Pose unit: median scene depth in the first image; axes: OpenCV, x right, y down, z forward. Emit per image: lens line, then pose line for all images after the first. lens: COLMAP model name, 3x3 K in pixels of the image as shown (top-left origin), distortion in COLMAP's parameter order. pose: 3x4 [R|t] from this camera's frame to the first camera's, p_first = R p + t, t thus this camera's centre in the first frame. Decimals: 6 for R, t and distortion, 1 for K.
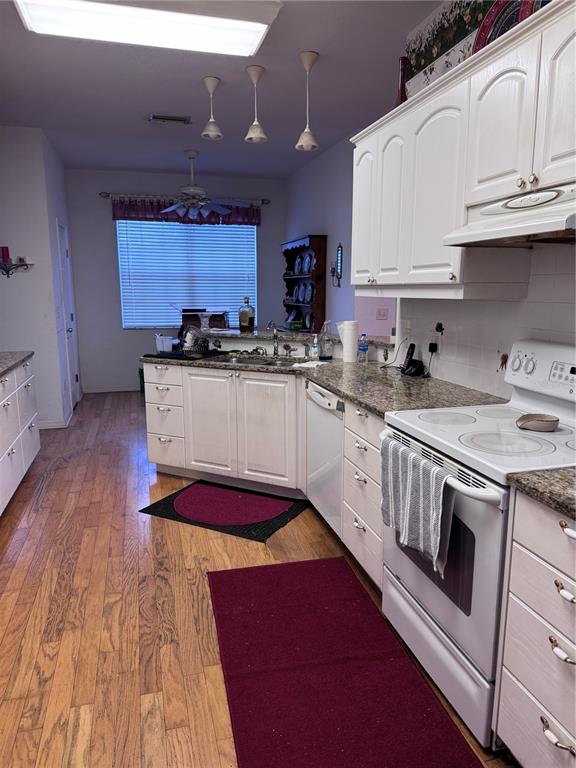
lens RADIAL K [[551.2, 0, 289.3], [0, 551.2, 386.7], [0, 0, 1]] dist [0.040304, -0.012054]
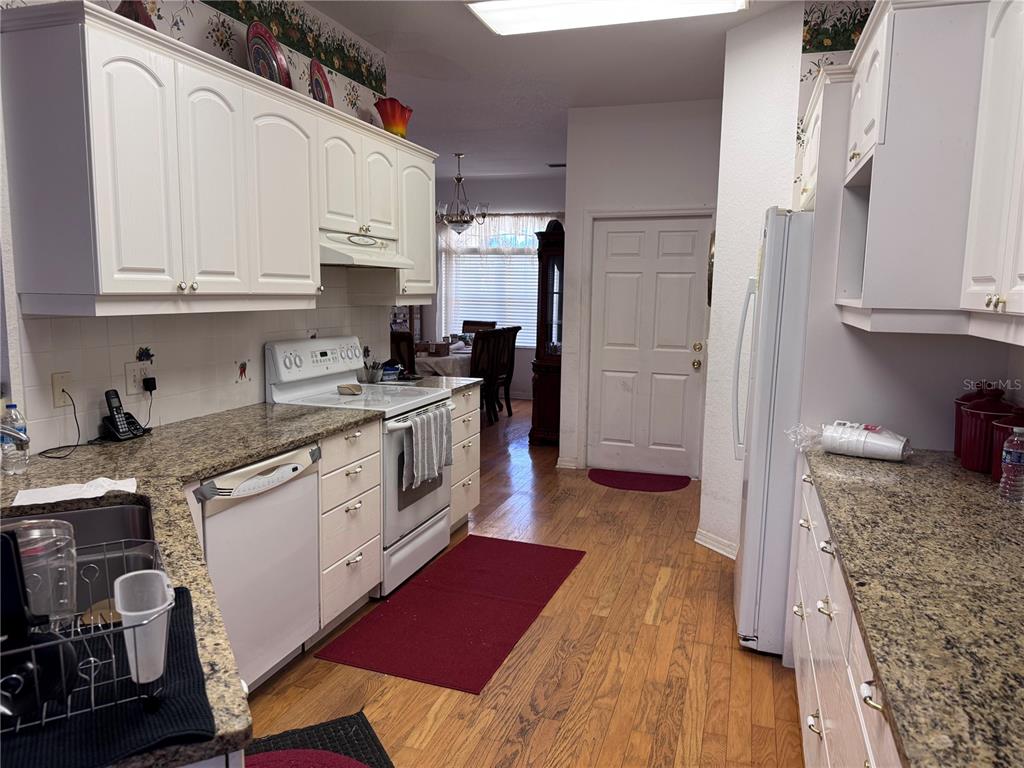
lens RADIAL K [[734.9, 0, 514.8], [0, 734.9, 386.9], [0, 0, 1]] dist [0.040304, -0.012054]
pose [[-0.836267, -0.077103, 0.542874, -0.783811], [0.089564, 0.957560, 0.273967, -0.352630], [-0.540958, 0.277731, -0.793870, 1.876577]]
